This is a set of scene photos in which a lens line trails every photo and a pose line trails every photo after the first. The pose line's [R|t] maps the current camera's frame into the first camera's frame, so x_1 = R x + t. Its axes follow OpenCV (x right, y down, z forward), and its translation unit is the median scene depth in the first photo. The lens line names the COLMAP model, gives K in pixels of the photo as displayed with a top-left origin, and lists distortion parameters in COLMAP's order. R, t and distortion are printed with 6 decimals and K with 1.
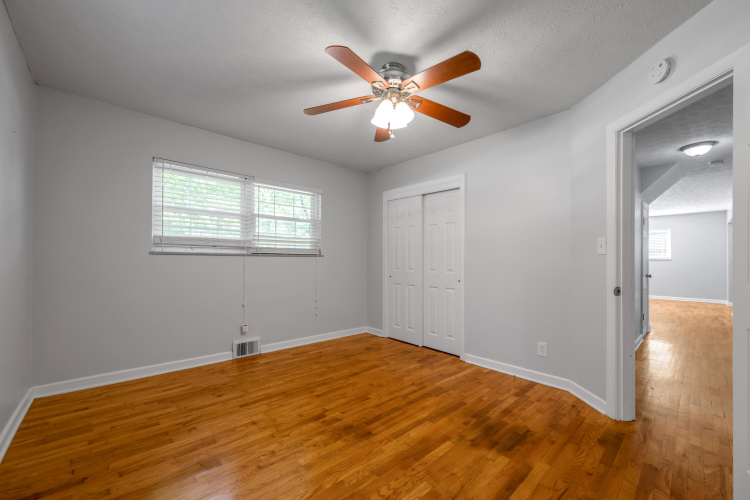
lens RADIAL K [[300.3, 0, 375.0], [0, 300.3, 250.0], [0, 0, 1]] dist [0.000709, -0.000102]
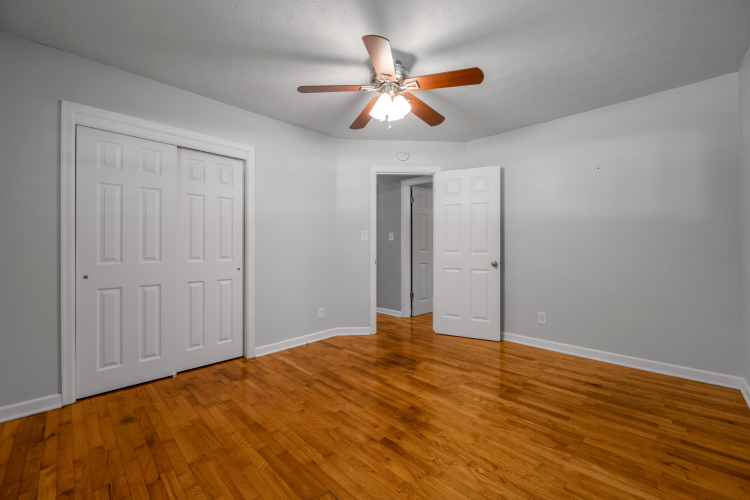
lens RADIAL K [[300.3, 0, 375.0], [0, 300.3, 250.0], [0, 0, 1]] dist [0.000709, -0.000102]
pose [[-0.061140, -0.021784, 0.997891, -0.771661], [-0.039940, 0.999015, 0.019361, 0.018044], [-0.997330, -0.038672, -0.061950, 0.872642]]
